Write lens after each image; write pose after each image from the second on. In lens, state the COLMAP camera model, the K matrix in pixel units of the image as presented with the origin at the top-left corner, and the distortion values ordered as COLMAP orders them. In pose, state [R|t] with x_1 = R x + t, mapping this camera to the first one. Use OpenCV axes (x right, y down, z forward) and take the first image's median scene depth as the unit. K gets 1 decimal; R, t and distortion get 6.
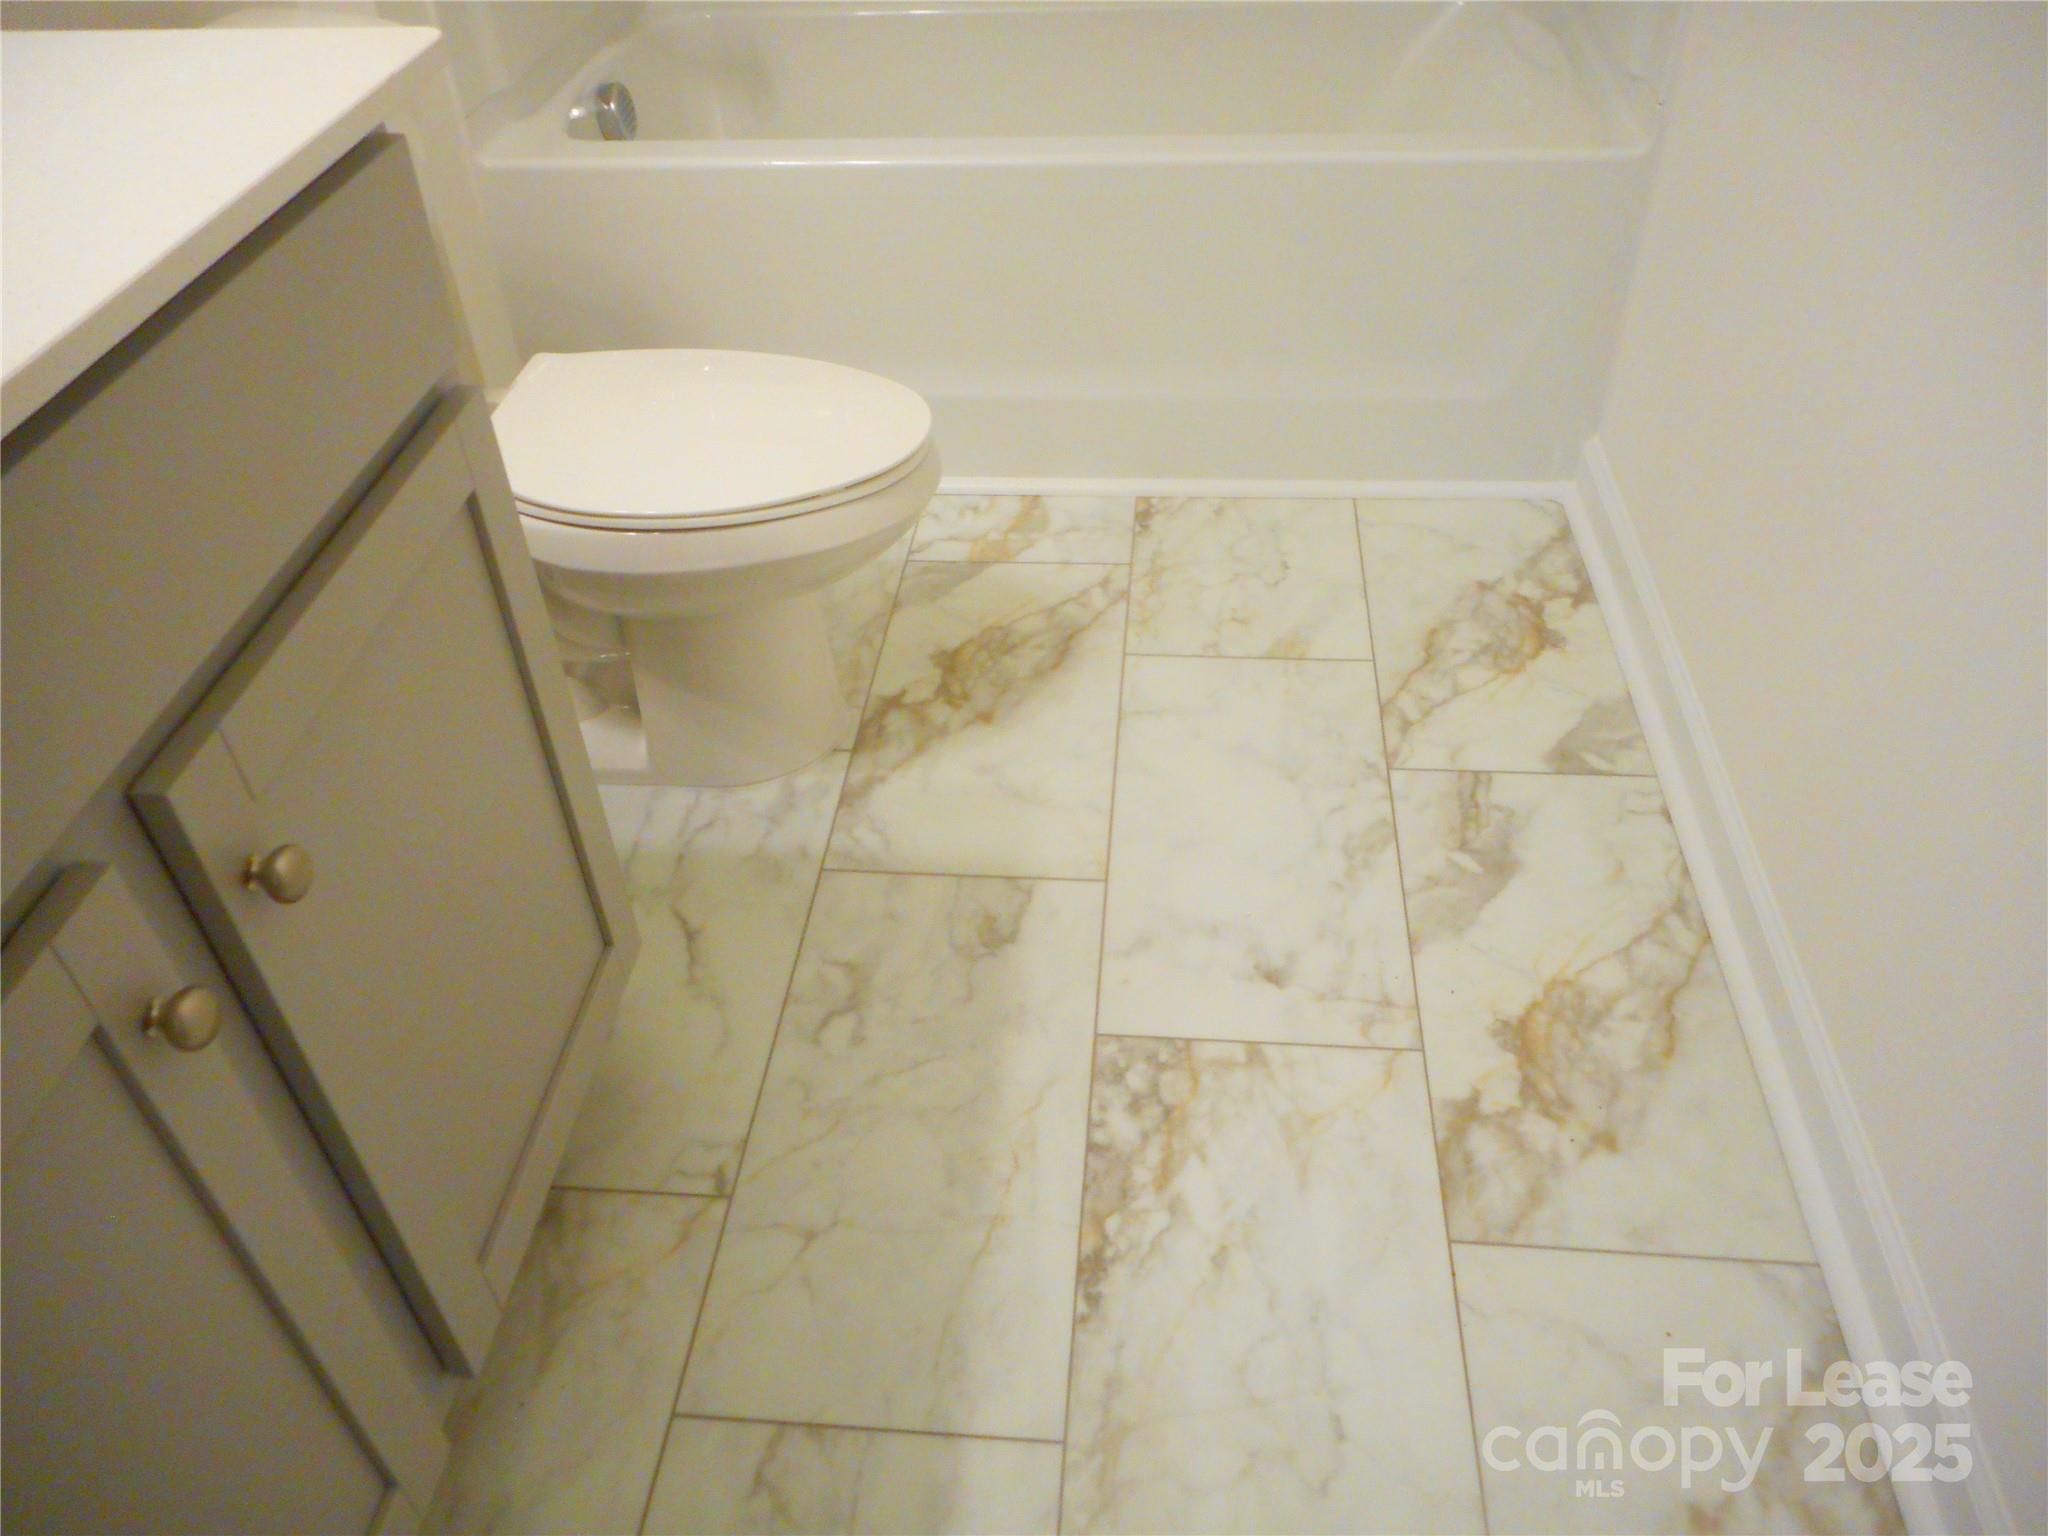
lens RADIAL K [[1540.8, 0, 1035.9], [0, 1540.8, 765.4], [0, 0, 1]] dist [0.000404, -0.007749]
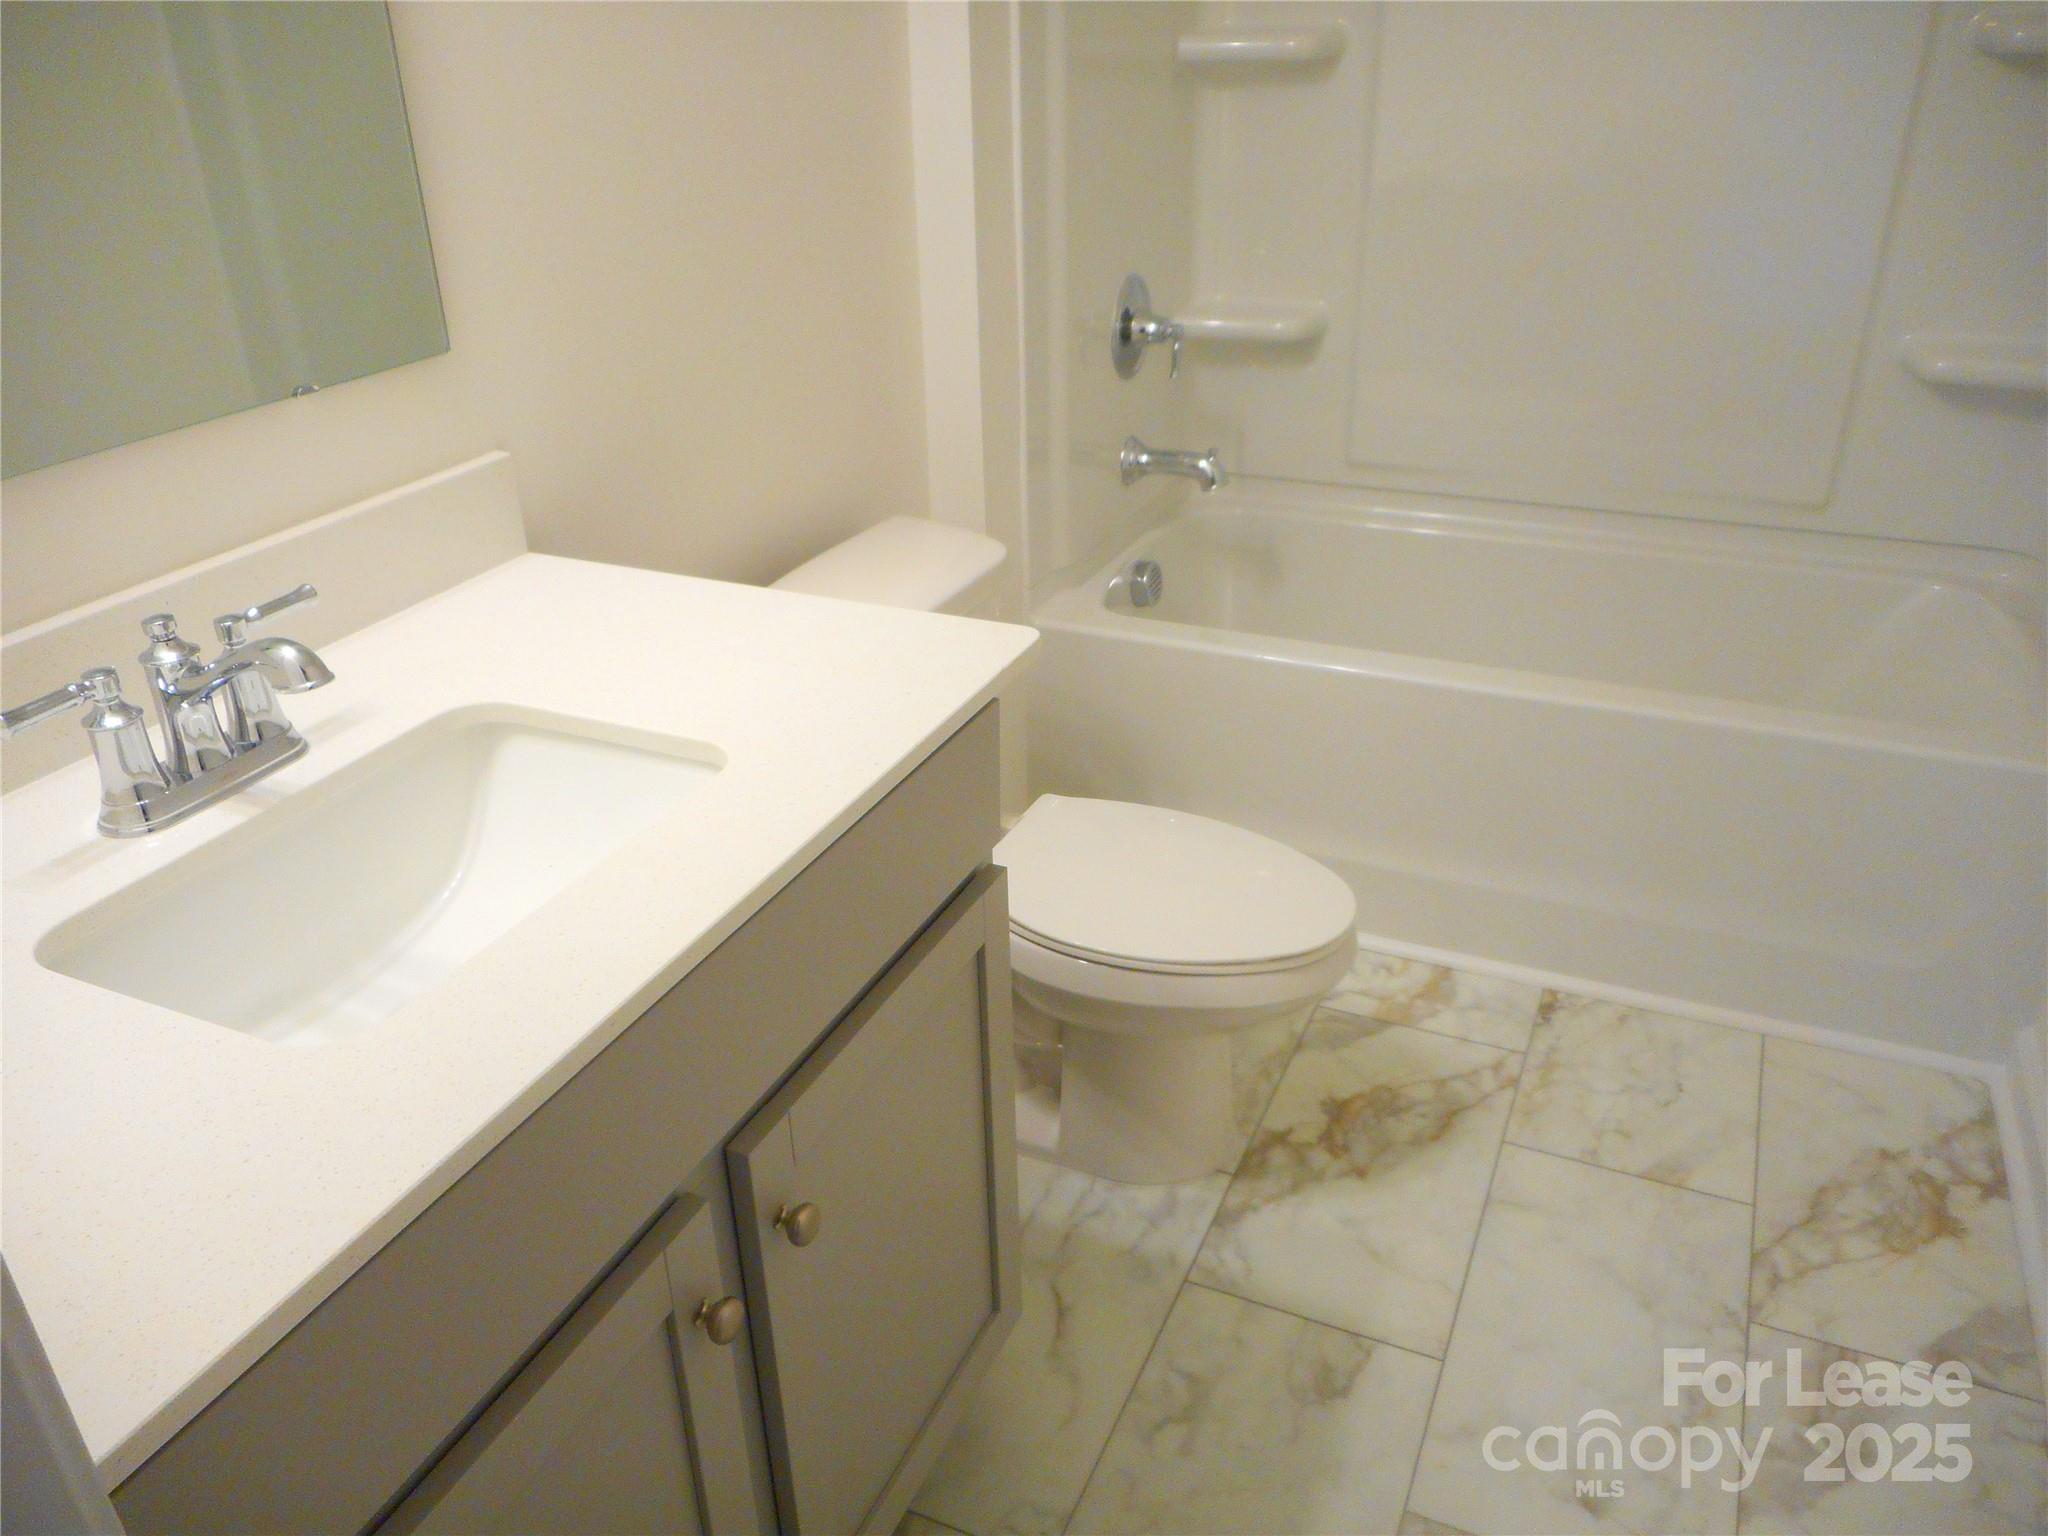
lens RADIAL K [[1540.8, 0, 1012.0], [0, 1540.8, 757.5], [0, 0, 1]] dist [0.000404, -0.007749]
pose [[0.940086, 0.157675, -0.302287, 0.019630], [-0.222109, 0.955905, -0.192131, -0.048659], [0.258663, 0.247760, 0.933653, -0.160128]]
